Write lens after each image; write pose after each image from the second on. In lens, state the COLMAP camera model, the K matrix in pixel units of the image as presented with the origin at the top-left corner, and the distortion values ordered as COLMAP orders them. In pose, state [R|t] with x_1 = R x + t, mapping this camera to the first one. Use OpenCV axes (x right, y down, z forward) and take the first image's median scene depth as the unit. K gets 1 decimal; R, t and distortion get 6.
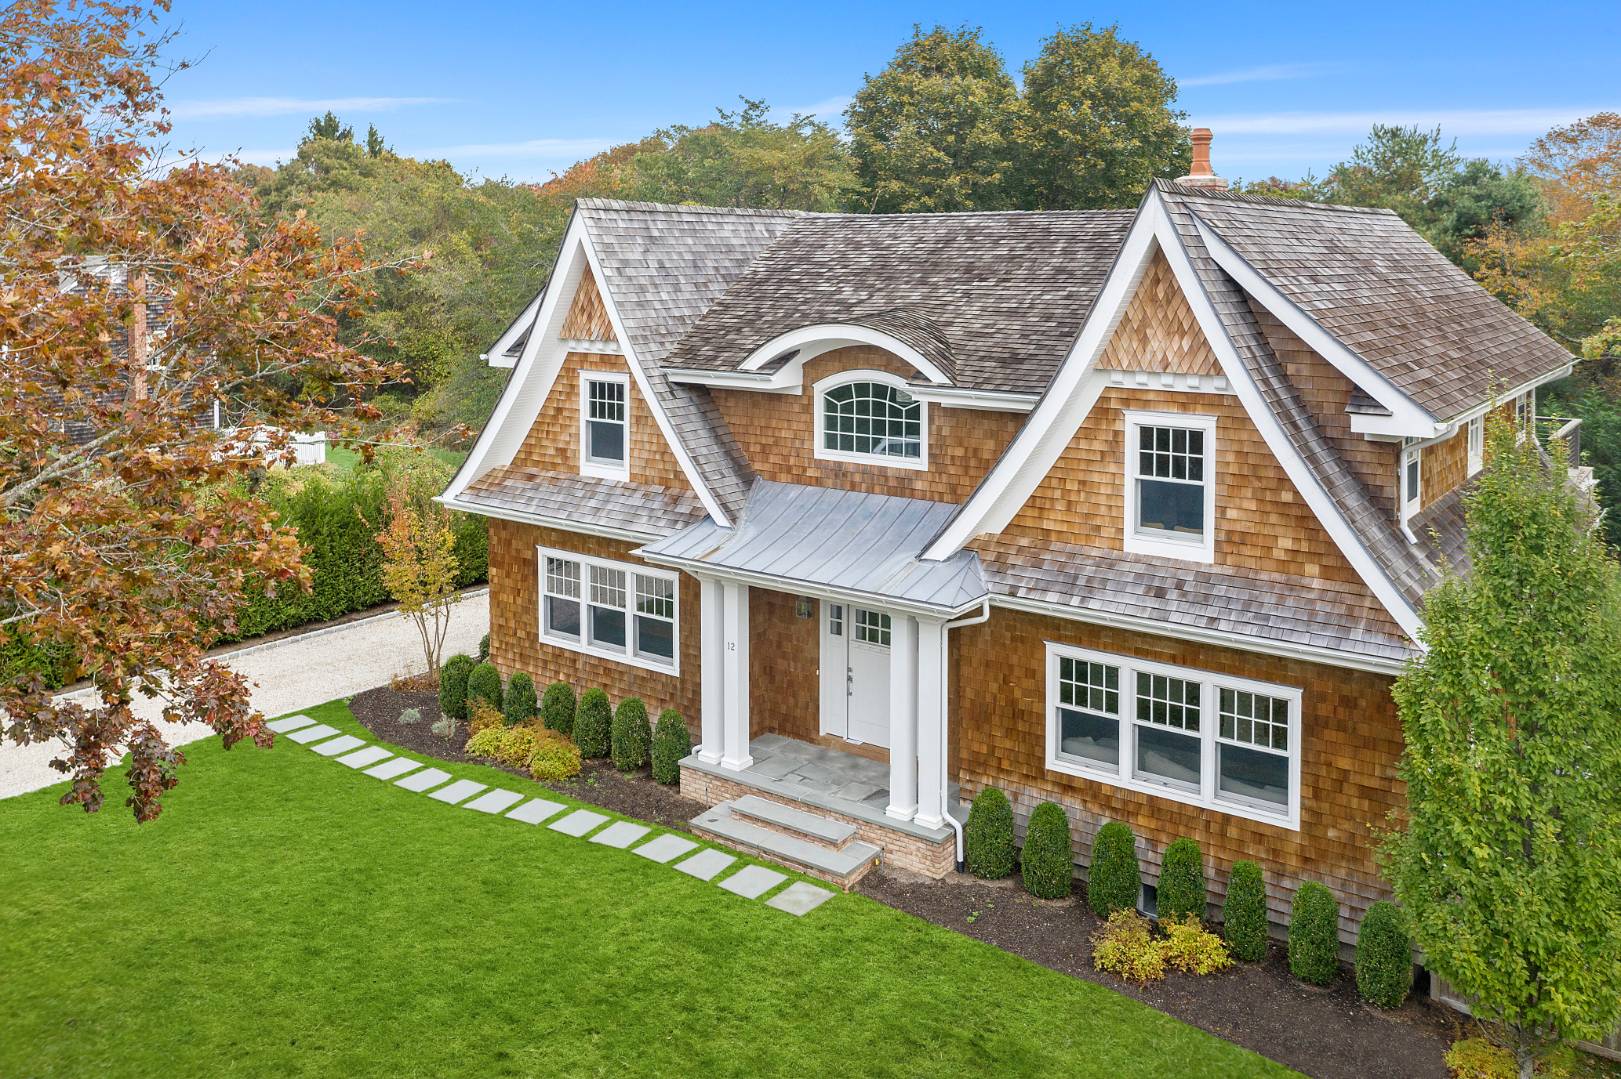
lens RADIAL K [[1318.7, 0, 815.6], [0, 1318.7, 214.3], [0, 0, 1]] dist [-0.005932, 0.003763]
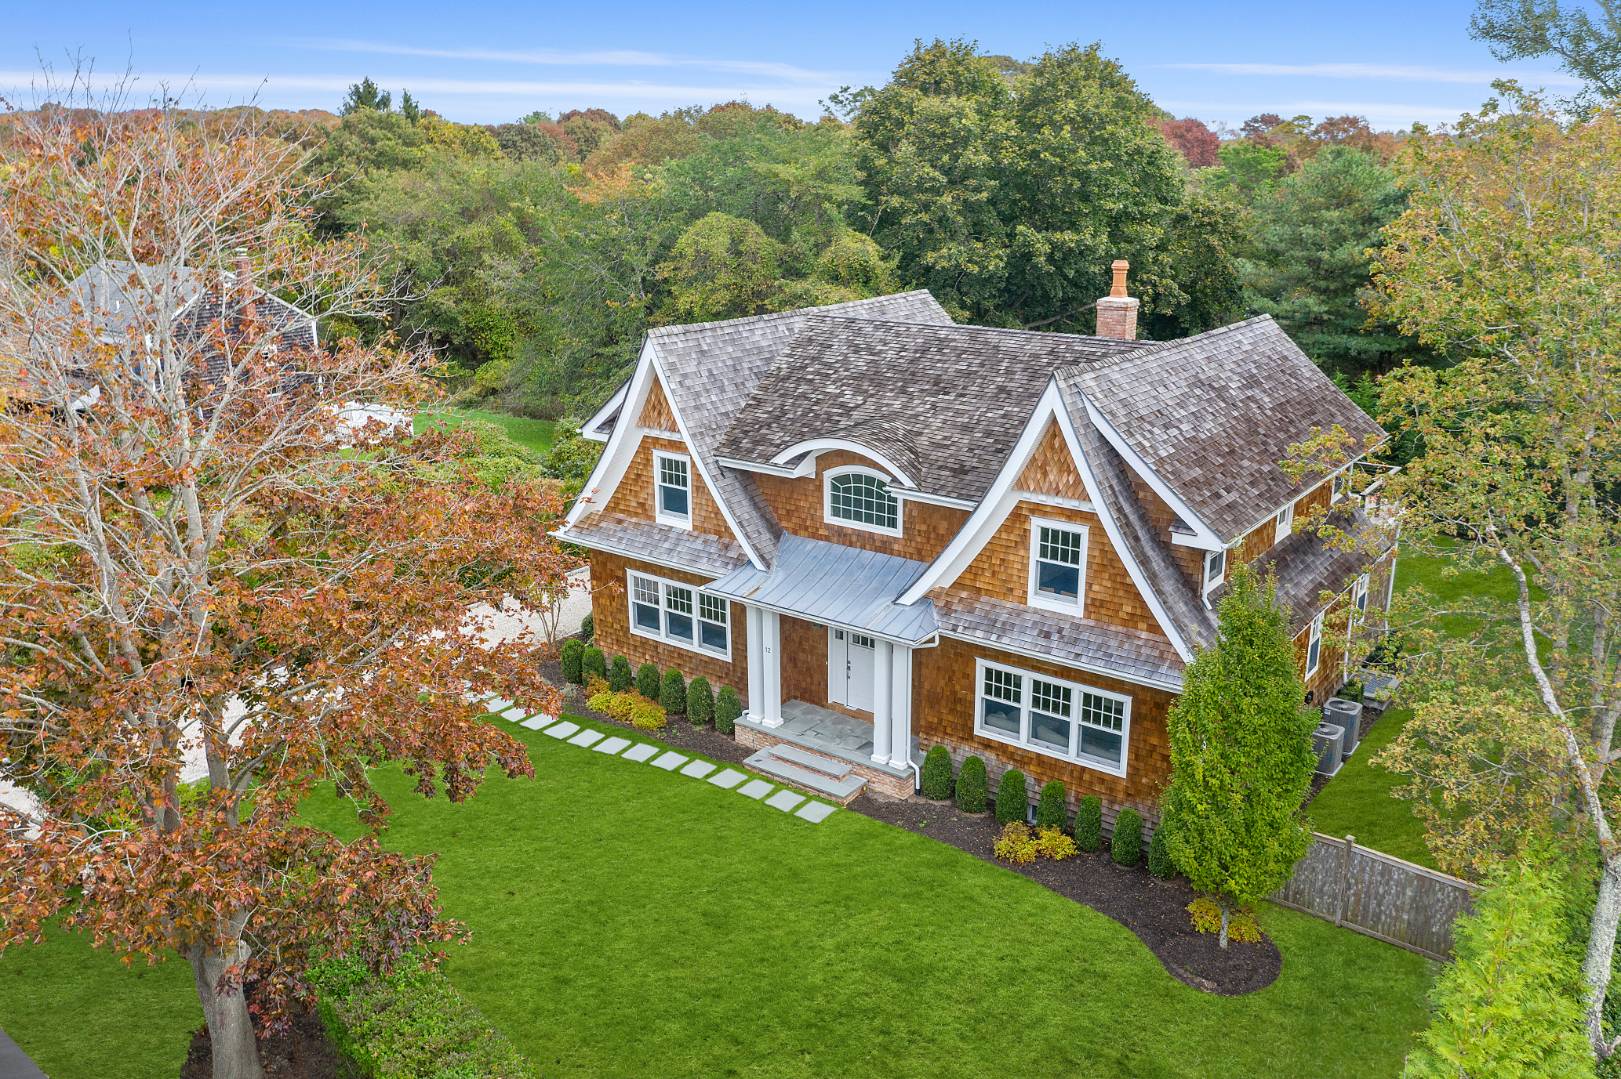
lens RADIAL K [[1290.8, 0, 814.5], [0, 1290.8, 419.5], [0, 0, 1]] dist [-0.007655, 0.003325]
pose [[0.999938, -0.002567, -0.010872, 0.004361], [0.005024, 0.972598, 0.232438, -0.252473], [0.009977, -0.232478, 0.972551, -0.336522]]
